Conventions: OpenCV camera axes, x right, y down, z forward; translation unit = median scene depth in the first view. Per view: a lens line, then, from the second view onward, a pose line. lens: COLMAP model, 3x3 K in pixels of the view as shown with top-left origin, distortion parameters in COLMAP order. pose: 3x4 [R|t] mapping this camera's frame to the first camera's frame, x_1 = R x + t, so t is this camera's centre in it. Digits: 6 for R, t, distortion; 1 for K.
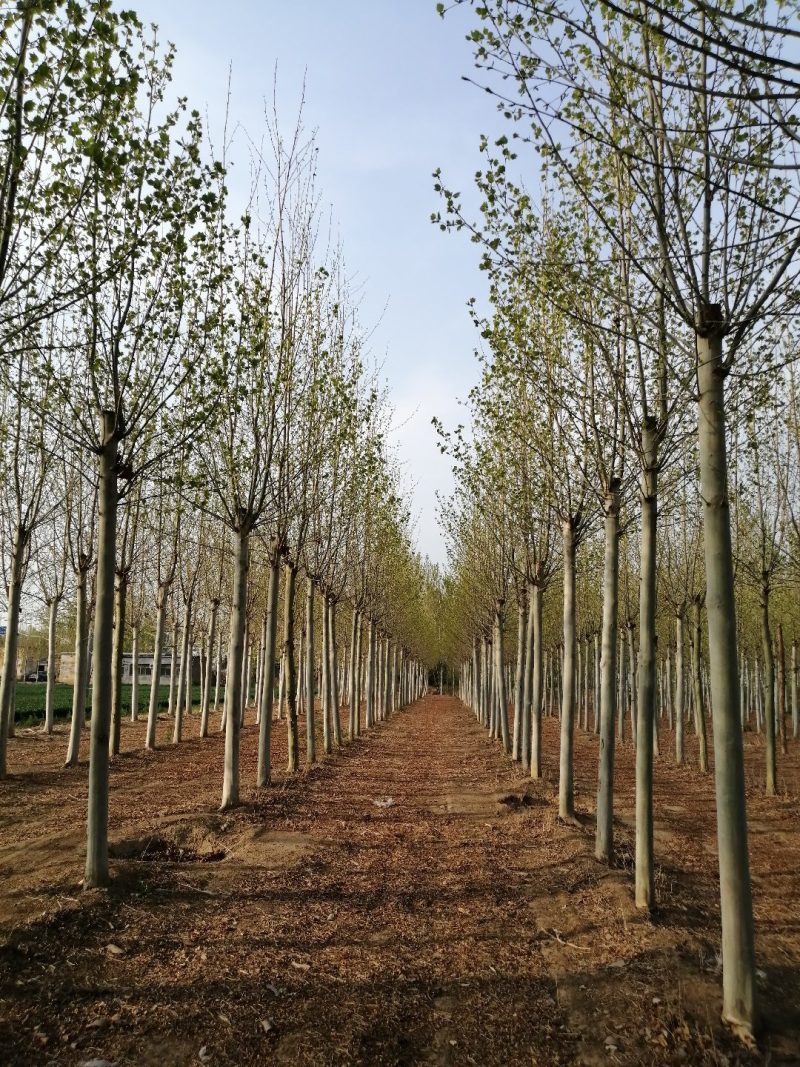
lens RADIAL K [[821.4, 0, 398.9], [0, 821.4, 533.4], [0, 0, 1]] dist [0.169503, -0.081724]
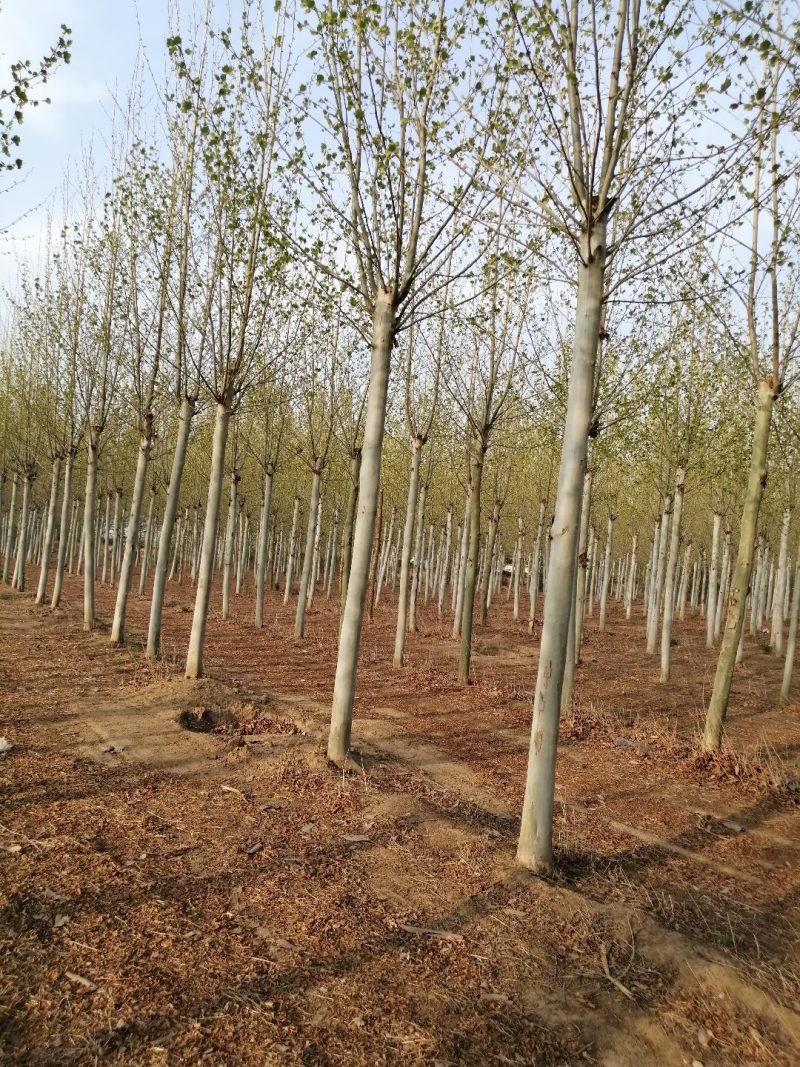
lens RADIAL K [[842.0, 0, 393.9], [0, 842.0, 530.1], [0, 0, 1]] dist [0.053787, -0.091452]
pose [[0.838355, 0.059459, 0.541873, -0.097303], [-0.148262, 0.981432, 0.121692, 0.067301], [-0.524576, -0.182360, 0.831604, 0.384216]]
